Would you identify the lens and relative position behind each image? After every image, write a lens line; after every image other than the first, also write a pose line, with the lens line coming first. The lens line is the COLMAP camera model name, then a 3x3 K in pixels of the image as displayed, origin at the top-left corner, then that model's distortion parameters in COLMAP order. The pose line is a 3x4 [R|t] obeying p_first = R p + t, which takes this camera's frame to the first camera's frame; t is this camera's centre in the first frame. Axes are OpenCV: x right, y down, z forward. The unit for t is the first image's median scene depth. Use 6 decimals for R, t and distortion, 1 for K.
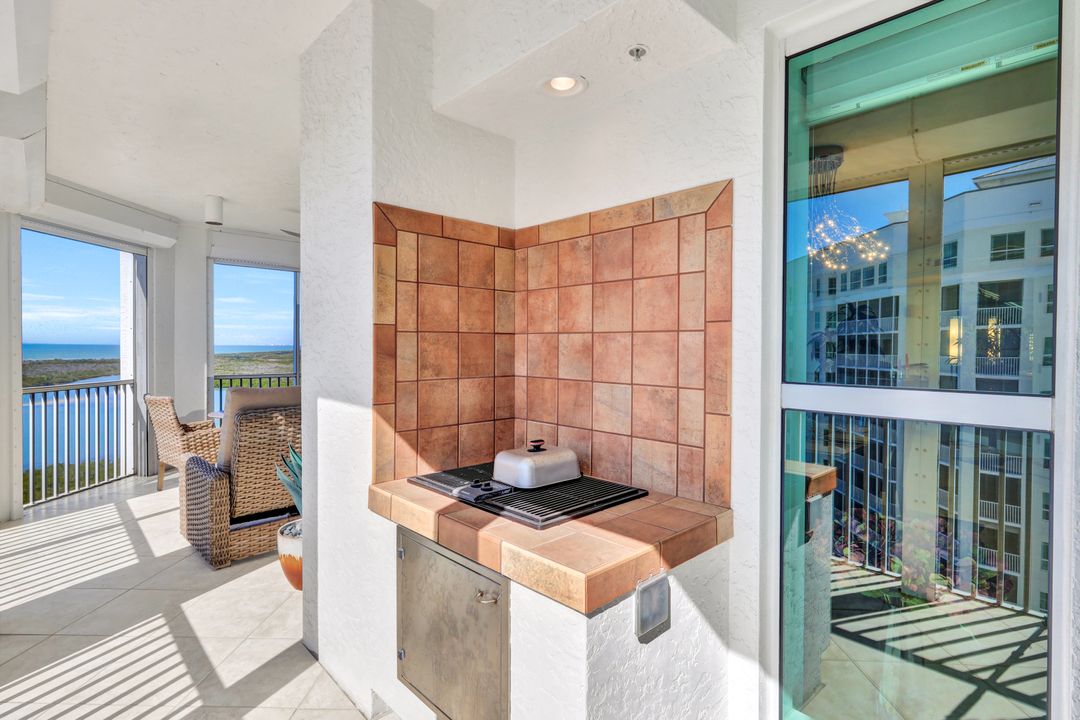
lens RADIAL K [[540.2, 0, 542.6], [0, 540.2, 353.6], [0, 0, 1]] dist [-0.000801, 0.000138]
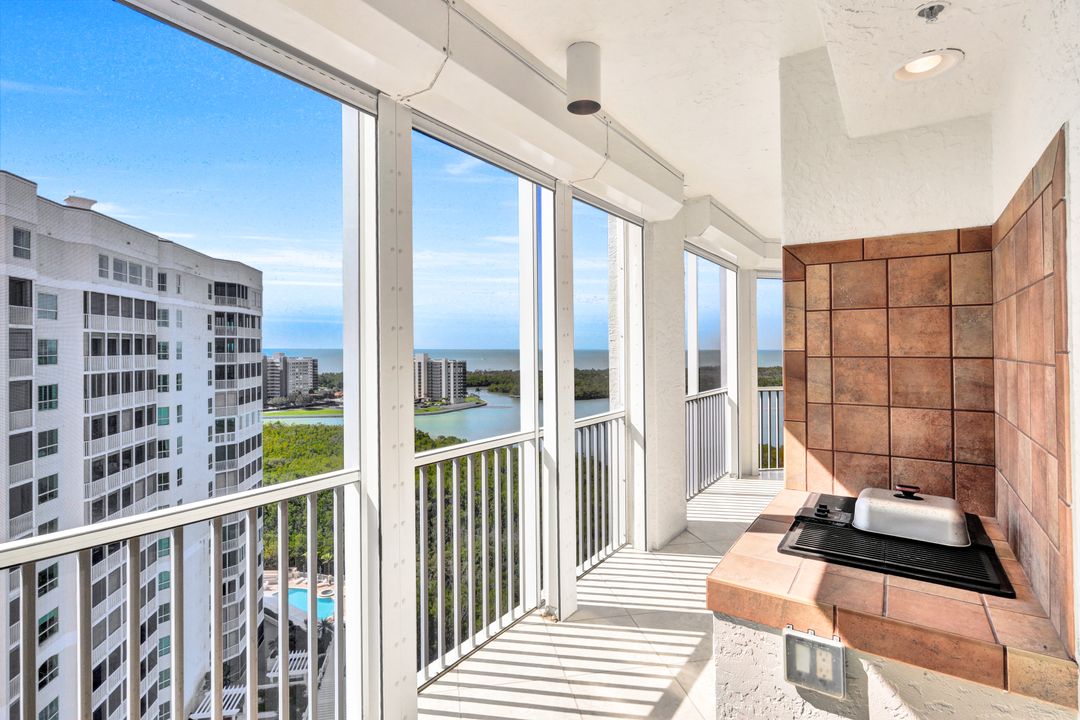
lens RADIAL K [[540.2, 0, 546.5], [0, 540.2, 351.2], [0, 0, 1]] dist [-0.000801, 0.000138]
pose [[0.222029, 0.001520, -0.975039, 0.652175], [-0.014955, 0.999886, -0.001847, -0.040615], [0.974925, 0.014992, 0.222027, 0.225943]]
